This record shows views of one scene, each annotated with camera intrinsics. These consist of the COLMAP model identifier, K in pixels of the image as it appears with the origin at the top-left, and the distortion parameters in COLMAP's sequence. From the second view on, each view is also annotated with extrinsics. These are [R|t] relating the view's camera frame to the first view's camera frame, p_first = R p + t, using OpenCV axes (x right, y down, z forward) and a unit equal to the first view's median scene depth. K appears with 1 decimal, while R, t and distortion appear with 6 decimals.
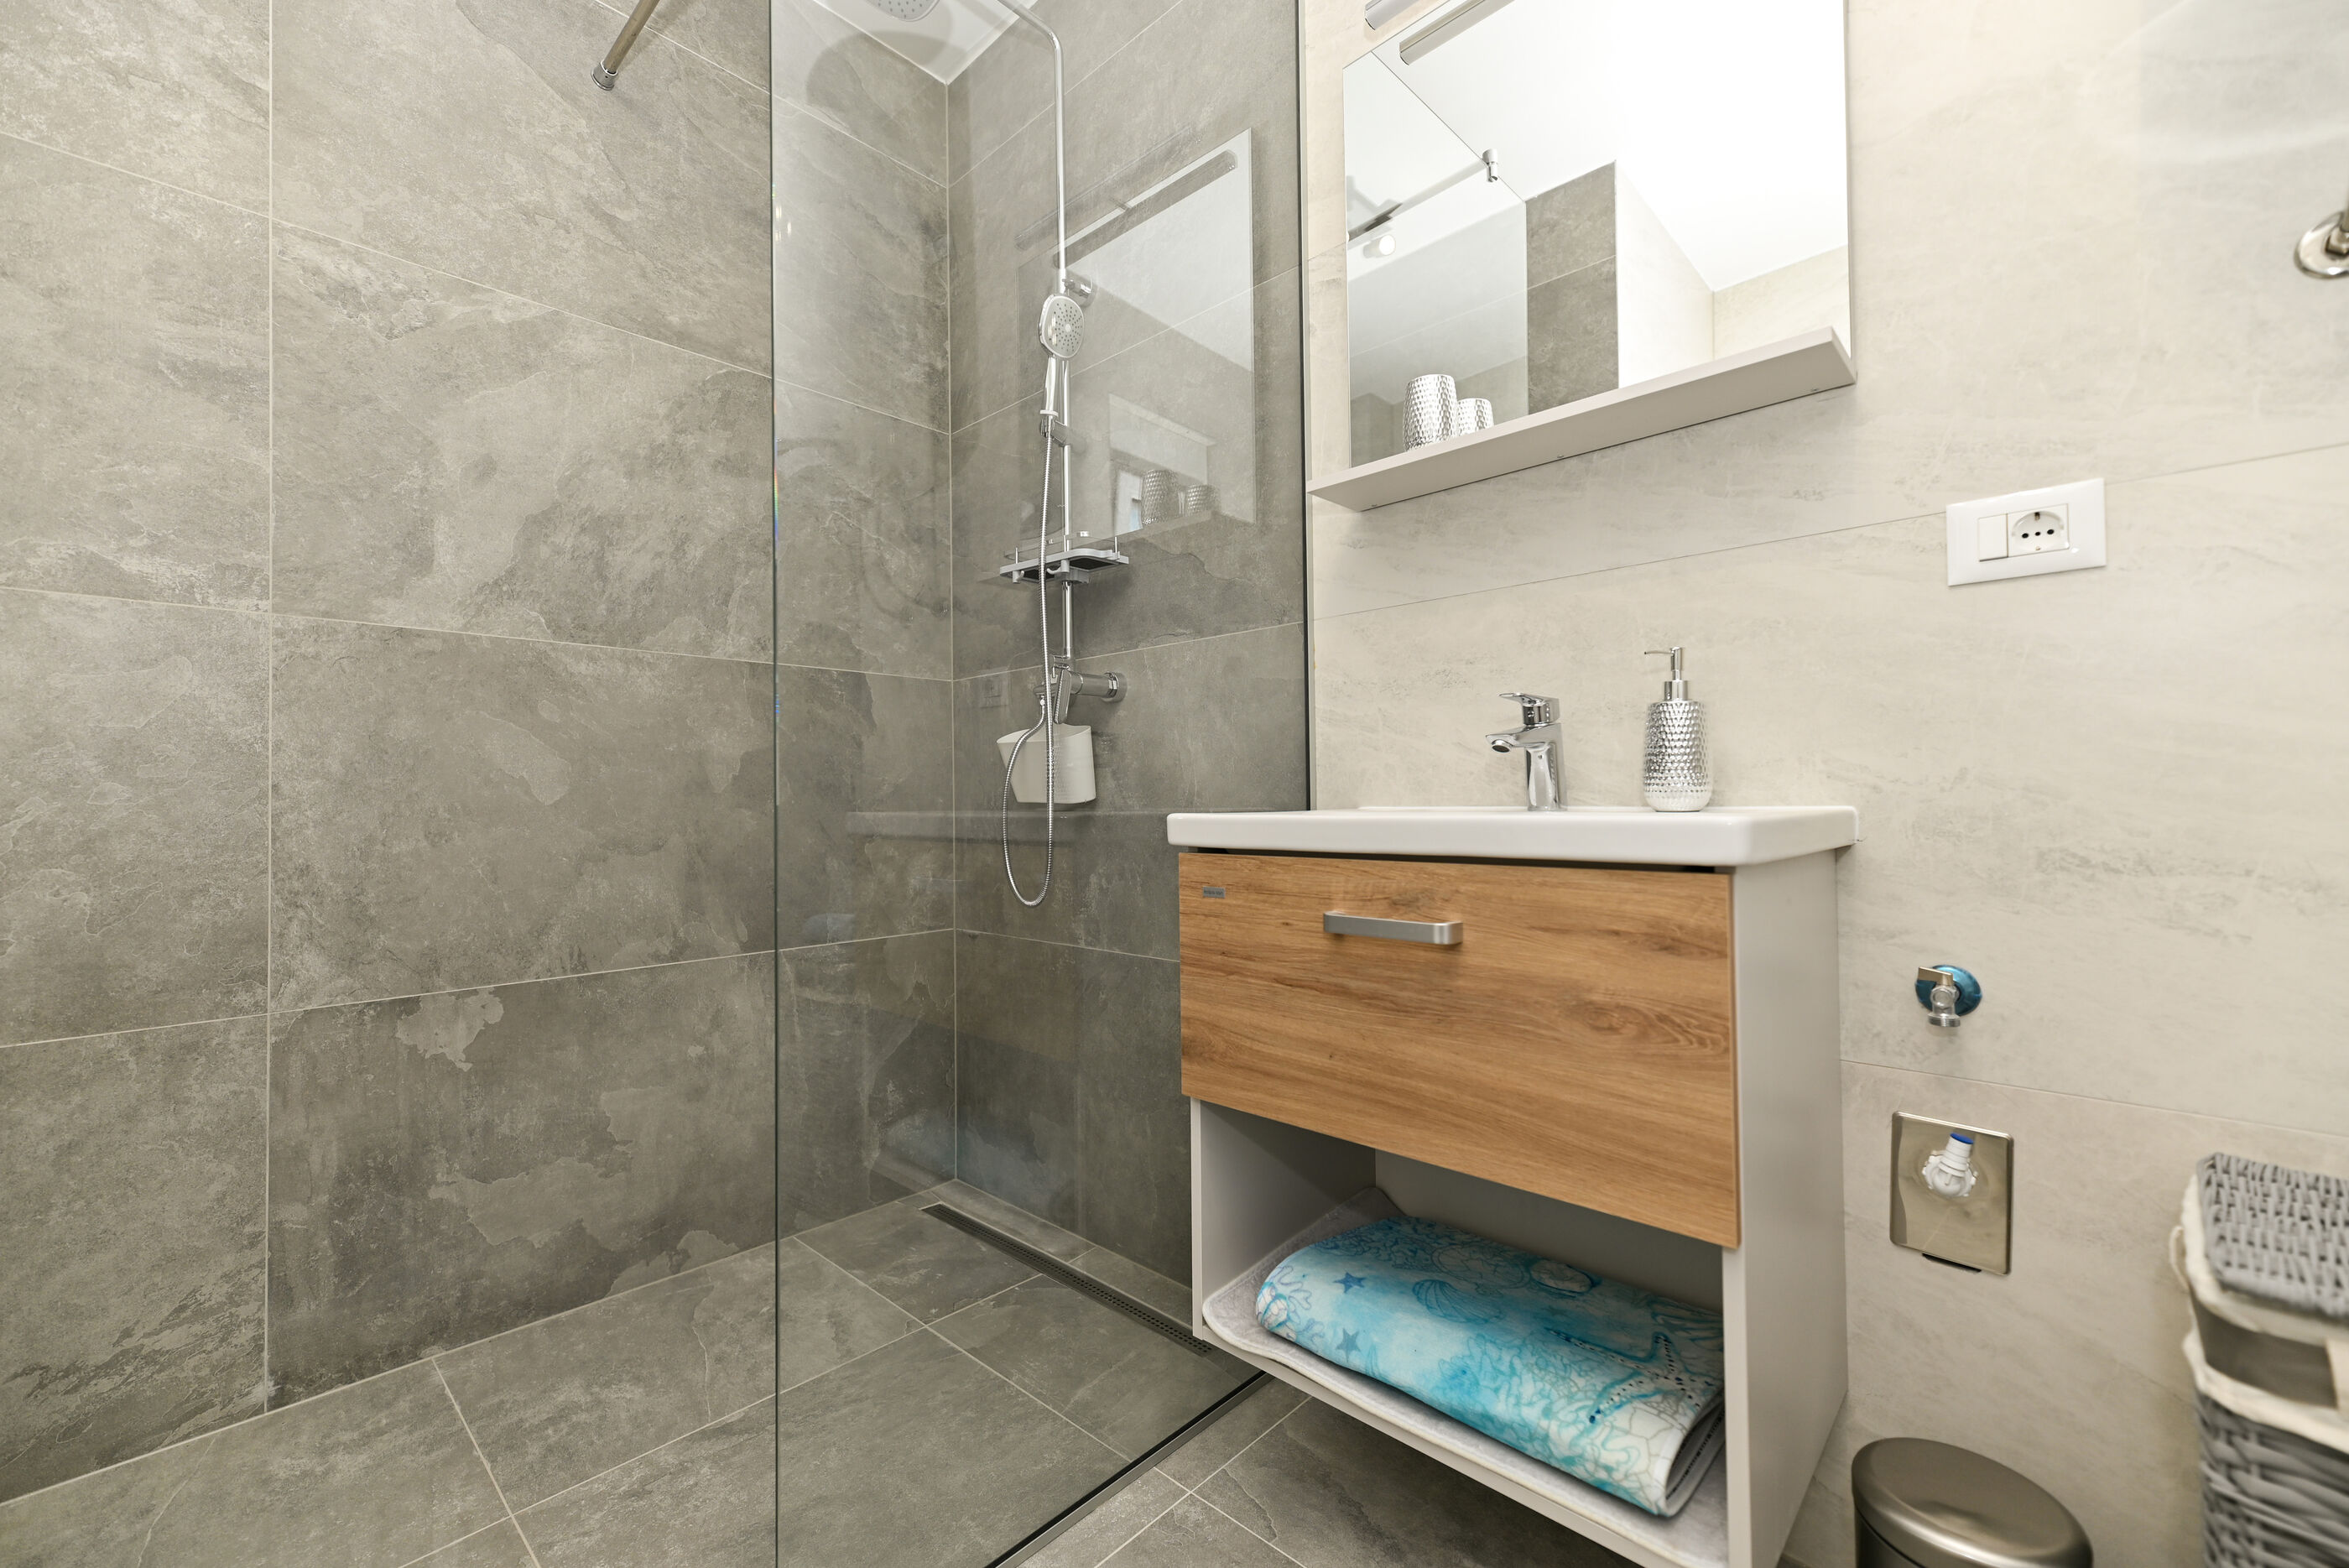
lens RADIAL K [[953.9, 0, 1174.5], [0, 953.9, 784.0], [0, 0, 1]] dist [0.001486, -0.000608]
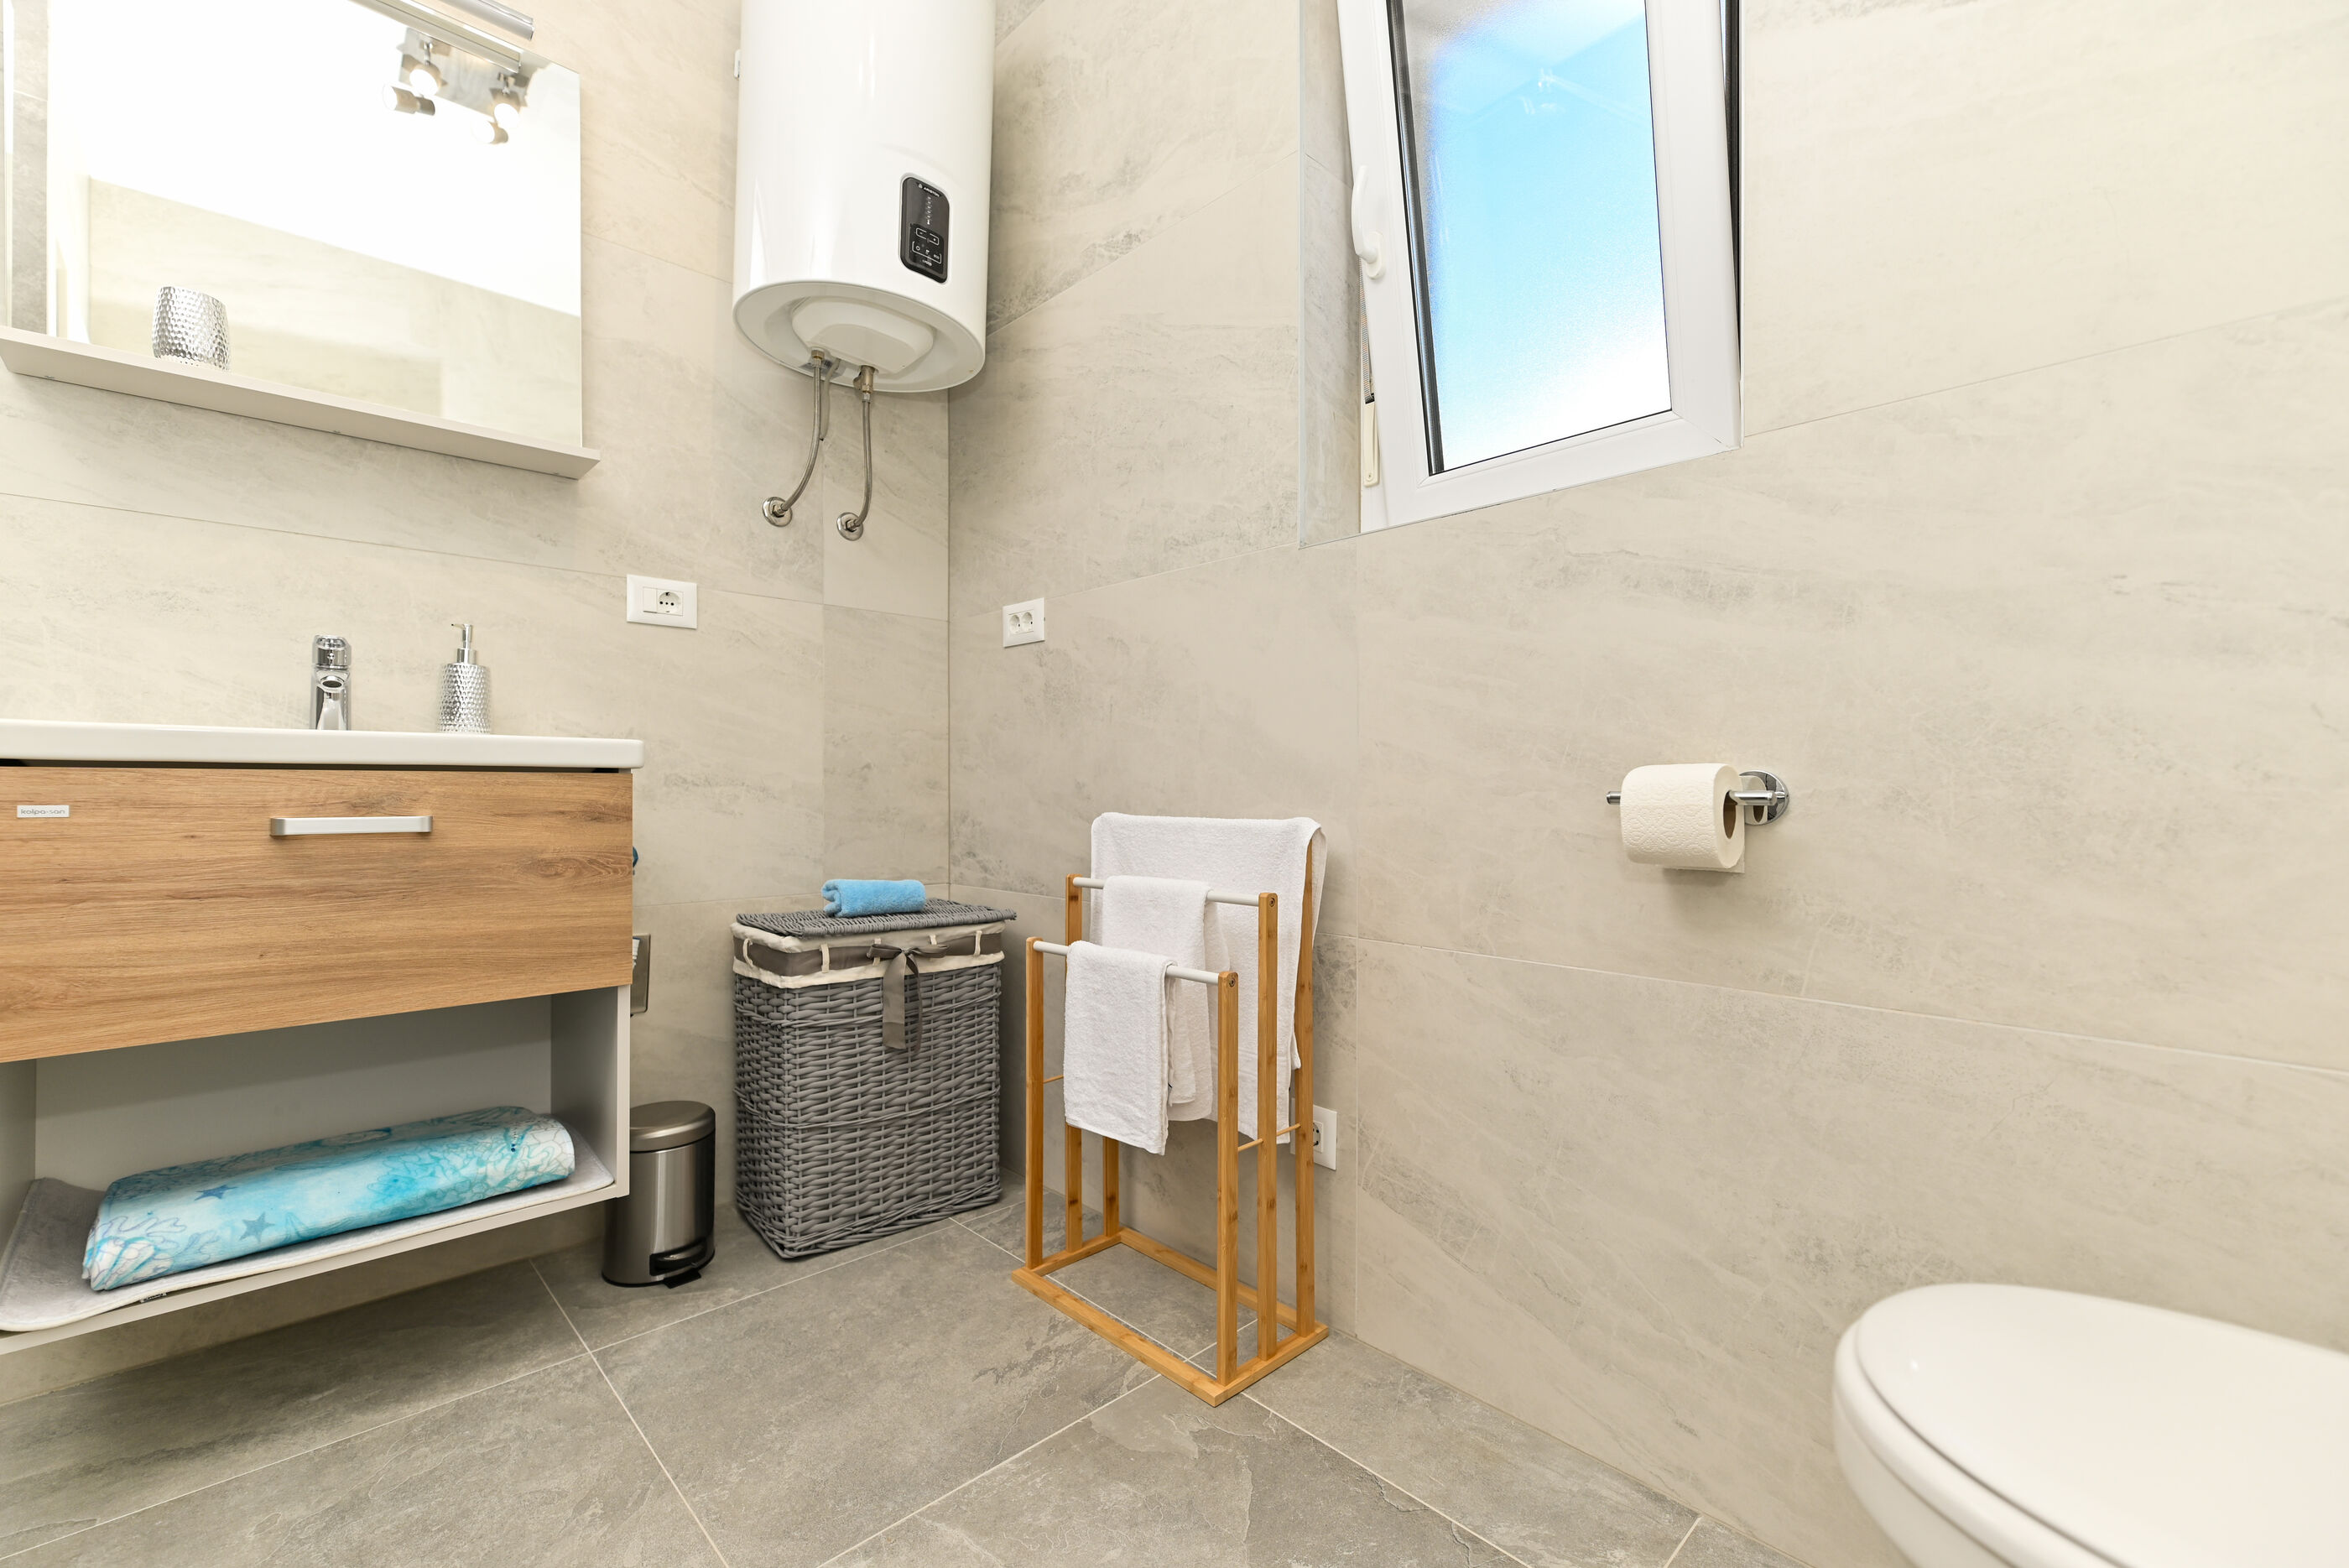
lens RADIAL K [[988.6, 0, 1174.5], [0, 988.6, 784.0], [0, 0, 1]] dist [-0.000074, -0.000014]
pose [[0.041303, 0.017975, 0.998985, -0.987596], [-0.018563, 0.999679, -0.017220, 0.104302], [-0.998974, -0.017833, 0.041623, -0.064160]]
